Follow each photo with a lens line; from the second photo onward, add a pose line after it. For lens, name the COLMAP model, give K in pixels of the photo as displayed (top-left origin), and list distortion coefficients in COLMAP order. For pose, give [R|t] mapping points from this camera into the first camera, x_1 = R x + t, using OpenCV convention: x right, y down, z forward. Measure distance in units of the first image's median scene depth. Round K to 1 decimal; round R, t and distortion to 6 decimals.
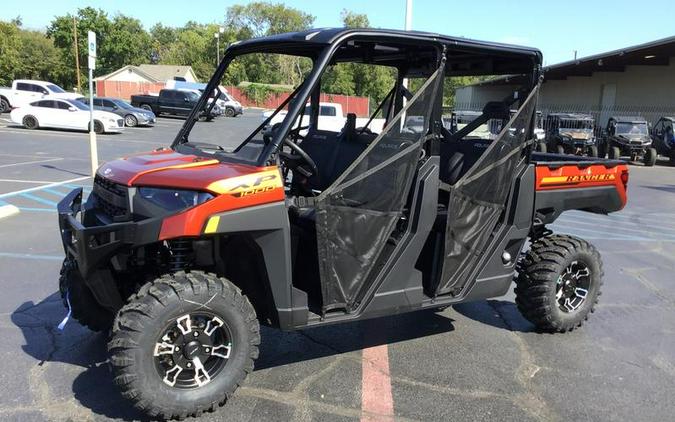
lens RADIAL K [[611.5, 0, 336.9], [0, 611.5, 250.9], [0, 0, 1]] dist [0.107249, -0.177356]
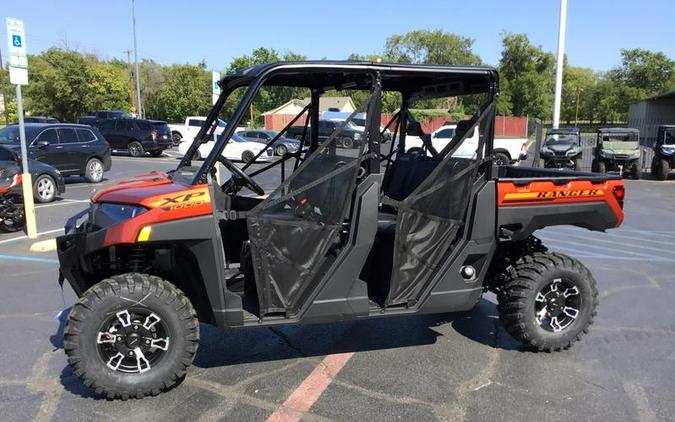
lens RADIAL K [[611.5, 0, 336.9], [0, 611.5, 250.9], [0, 0, 1]] dist [0.107249, -0.177356]
pose [[0.966360, 0.012825, -0.256874, 0.302647], [-0.022845, 0.999088, -0.036065, 0.015807], [0.256178, 0.040720, 0.965772, -0.033279]]
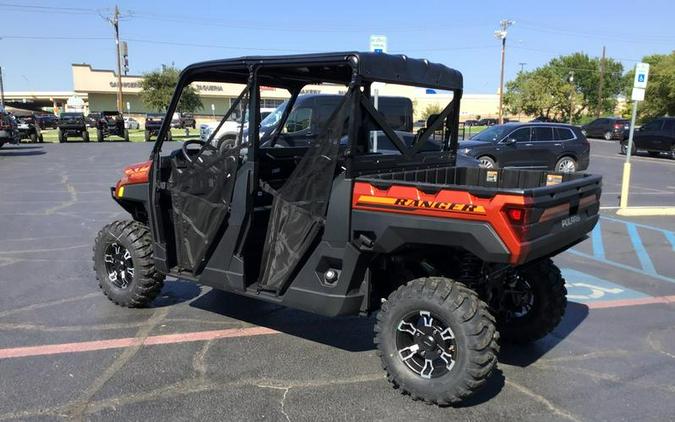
lens RADIAL K [[606.1, 0, 340.1], [0, 606.1, 249.7], [0, 0, 1]] dist [0.100074, -0.161596]
pose [[0.365757, 0.153519, -0.917962, 1.050470], [-0.211316, 0.974241, 0.078734, -0.097647], [0.906403, 0.165183, 0.388777, 0.603820]]
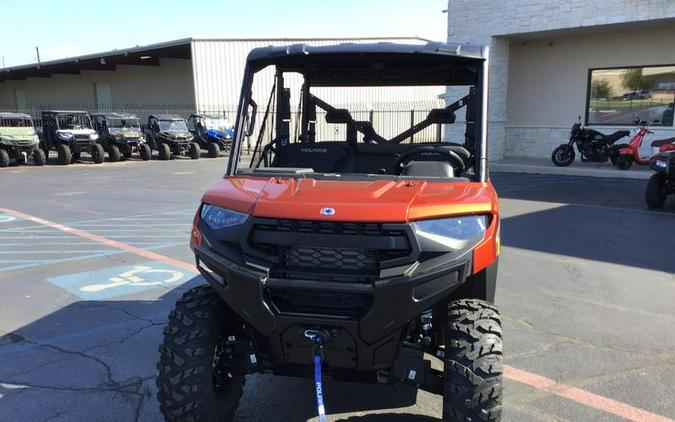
lens RADIAL K [[611.5, 0, 336.9], [0, 611.5, 250.9], [0, 0, 1]] dist [0.107249, -0.177356]
pose [[0.694896, -0.187184, 0.694321, -0.694852], [0.184111, 0.979657, 0.079845, -0.105111], [-0.695142, 0.072348, 0.715223, 0.319699]]
